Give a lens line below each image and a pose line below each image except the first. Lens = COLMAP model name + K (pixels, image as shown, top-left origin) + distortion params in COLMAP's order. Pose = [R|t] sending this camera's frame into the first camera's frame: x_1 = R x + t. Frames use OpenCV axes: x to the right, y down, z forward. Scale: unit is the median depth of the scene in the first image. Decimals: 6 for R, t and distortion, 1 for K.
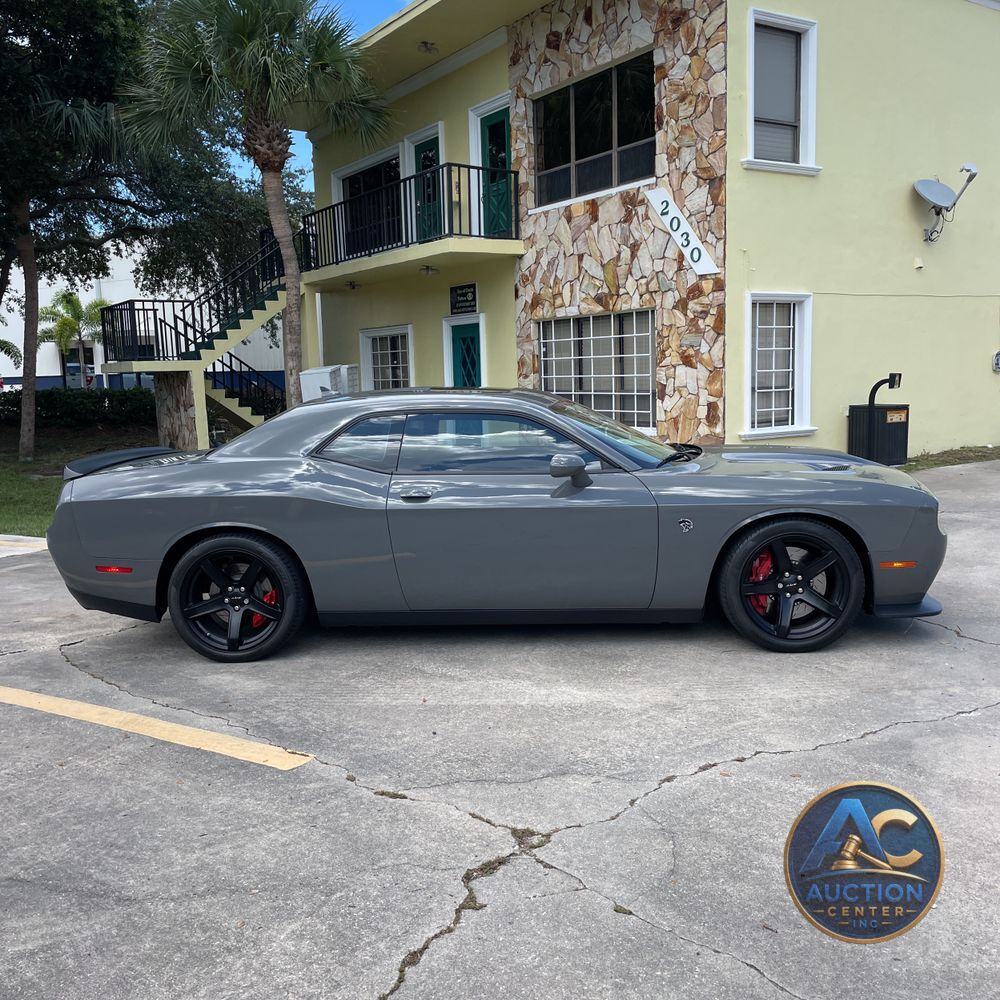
lens RADIAL K [[1014.7, 0, 497.5], [0, 1014.7, 521.1], [0, 0, 1]] dist [0.025770, 0.000000]
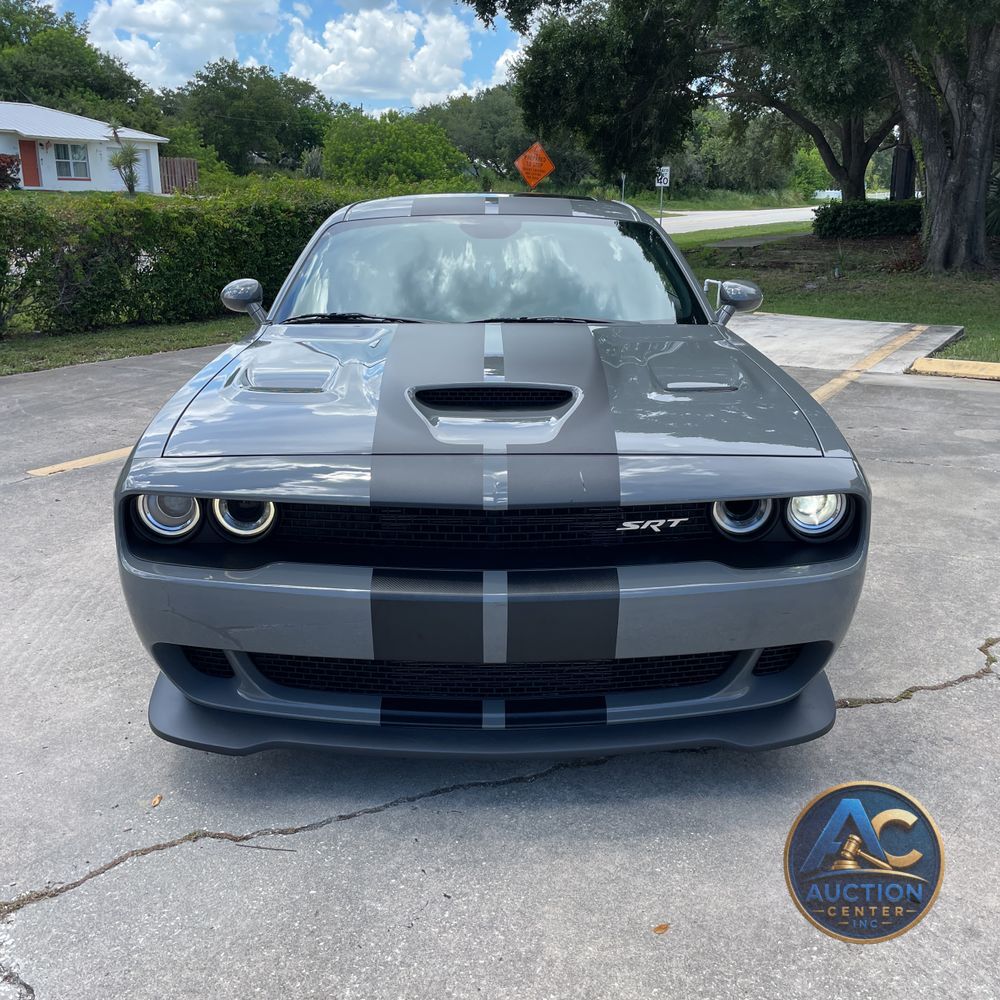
lens RADIAL K [[1014.7, 0, 498.1], [0, 1014.7, 499.6], [0, 0, 1]] dist [0.025770, 0.000000]
pose [[0.075247, 0.304923, -0.949400, 0.335598], [-0.147630, 0.945013, 0.291813, -0.063775], [0.986176, 0.118202, 0.116126, 0.434773]]
